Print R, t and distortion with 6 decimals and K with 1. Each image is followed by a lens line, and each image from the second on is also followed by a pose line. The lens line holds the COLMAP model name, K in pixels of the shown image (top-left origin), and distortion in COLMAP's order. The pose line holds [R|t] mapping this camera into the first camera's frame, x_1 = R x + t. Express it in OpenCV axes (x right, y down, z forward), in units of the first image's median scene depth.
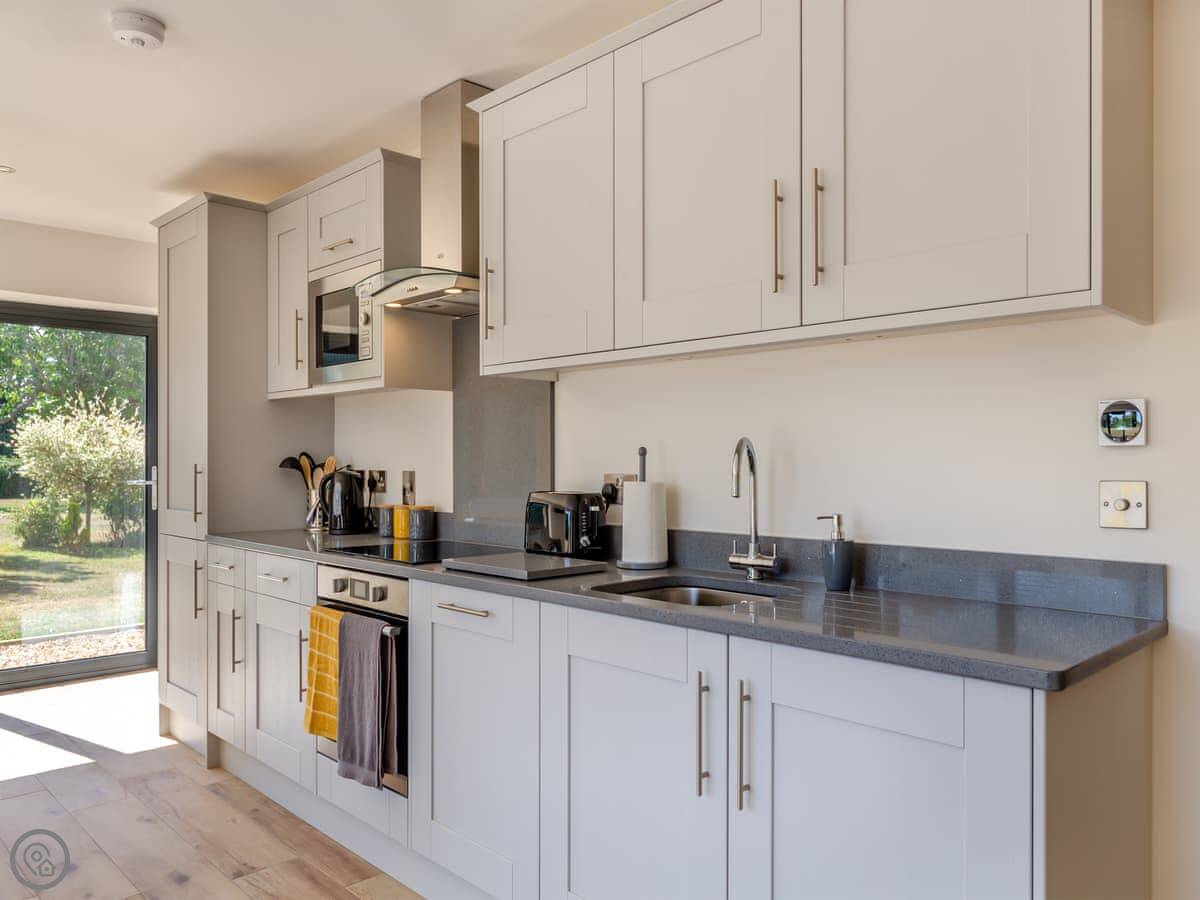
lens RADIAL K [[882.9, 0, 602.9], [0, 882.9, 453.6], [0, 0, 1]] dist [0.010253, -0.005805]
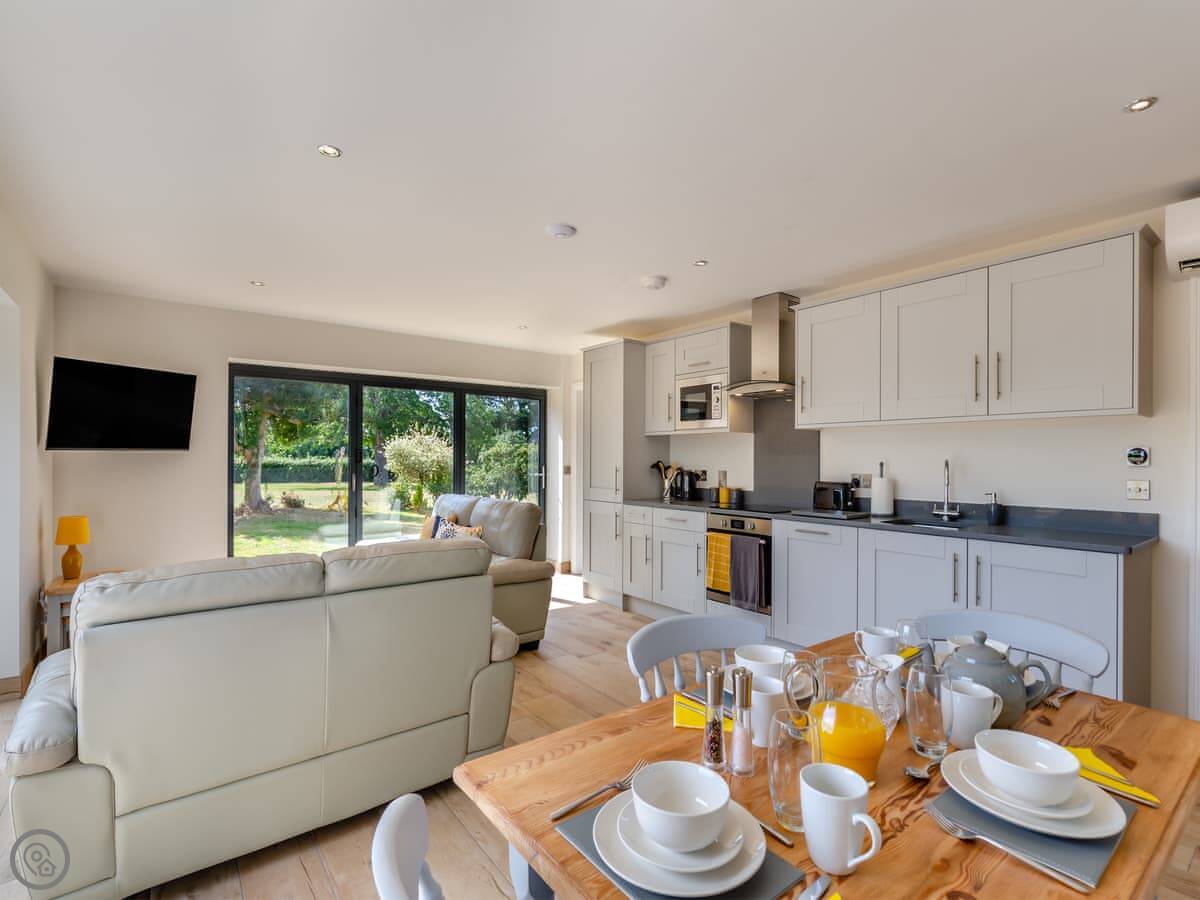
lens RADIAL K [[576.6, 0, 600.9], [0, 576.6, 454.5], [0, 0, 1]] dist [0.000379, 0.000469]
pose [[0.993274, 0.006708, -0.115596, -0.447438], [-0.007241, 0.999965, -0.004196, -0.014359], [0.115563, 0.005005, 0.993287, -0.483392]]
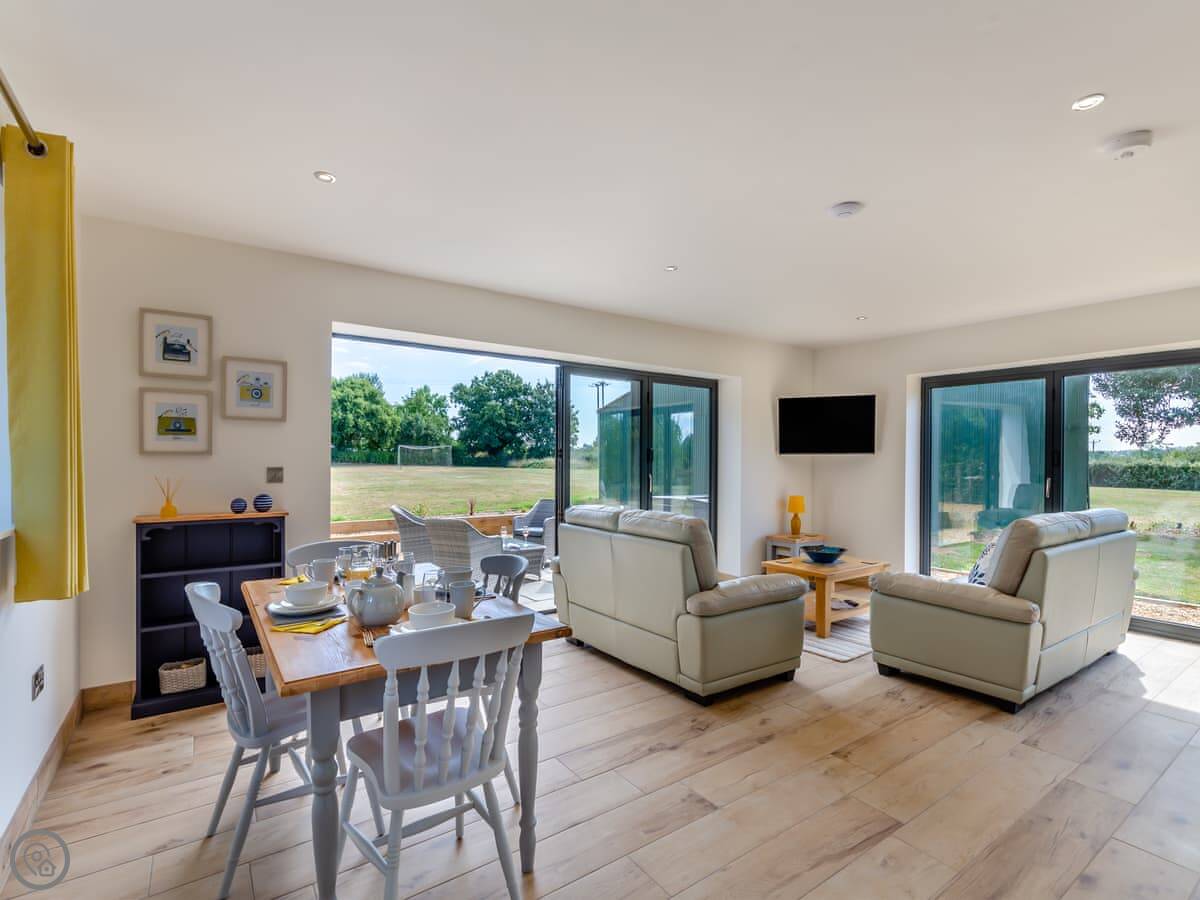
lens RADIAL K [[576.6, 0, 607.9], [0, 576.6, 459.7], [0, 0, 1]] dist [0.000379, 0.000469]
pose [[-0.151509, 0.009052, -0.988414, 1.126437], [-0.003201, 0.999948, 0.009648, -0.023362], [0.988451, 0.004625, -0.151472, 1.027155]]
